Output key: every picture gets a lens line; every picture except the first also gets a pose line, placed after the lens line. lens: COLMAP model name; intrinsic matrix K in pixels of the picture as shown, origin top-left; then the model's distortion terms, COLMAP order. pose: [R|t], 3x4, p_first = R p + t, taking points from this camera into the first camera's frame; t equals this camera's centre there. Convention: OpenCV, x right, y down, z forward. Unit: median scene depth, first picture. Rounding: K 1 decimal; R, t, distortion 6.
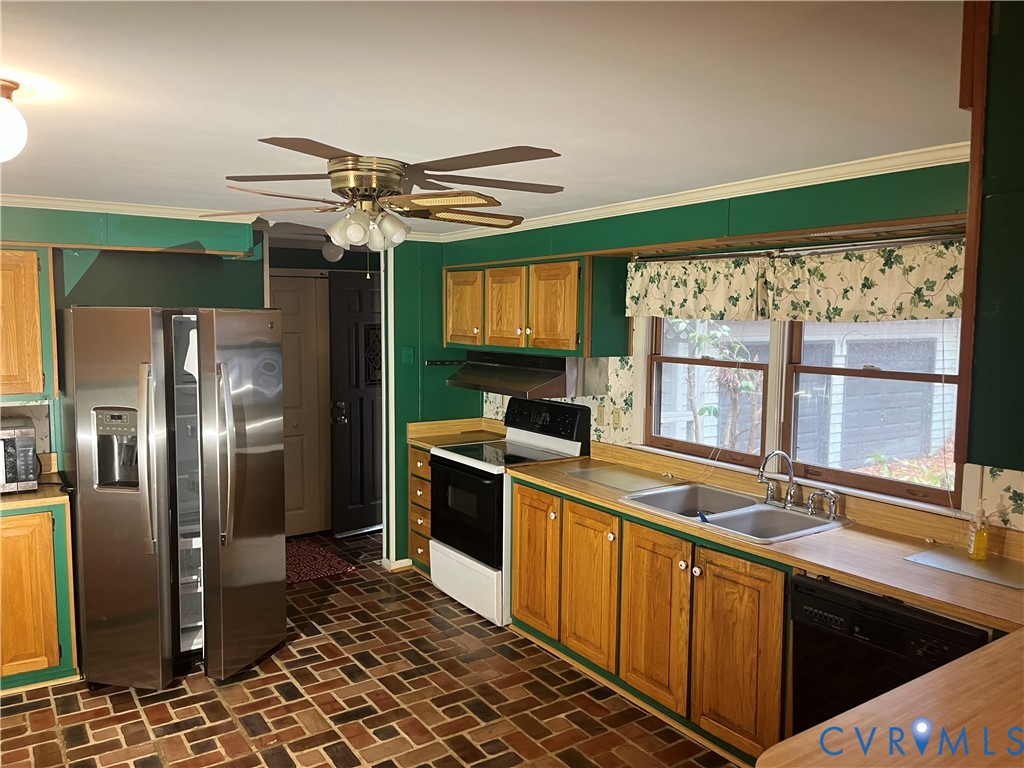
lens RADIAL K [[770.8, 0, 512.7], [0, 770.8, 375.9], [0, 0, 1]] dist [0.077330, -0.102176]
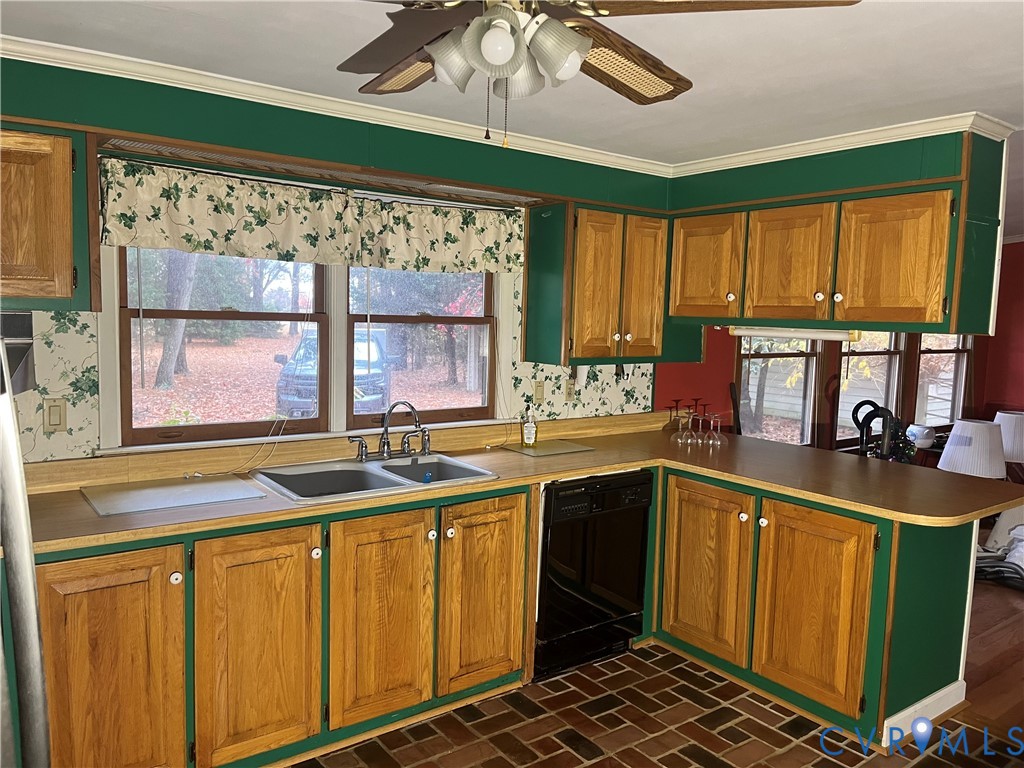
lens RADIAL K [[770.8, 0, 512.7], [0, 770.8, 375.9], [0, 0, 1]] dist [0.077330, -0.102176]
pose [[-0.037900, -0.093451, 0.994902, -0.653199], [0.049865, 0.994200, 0.095285, -0.020918], [-0.998037, 0.053222, -0.033020, 0.912371]]
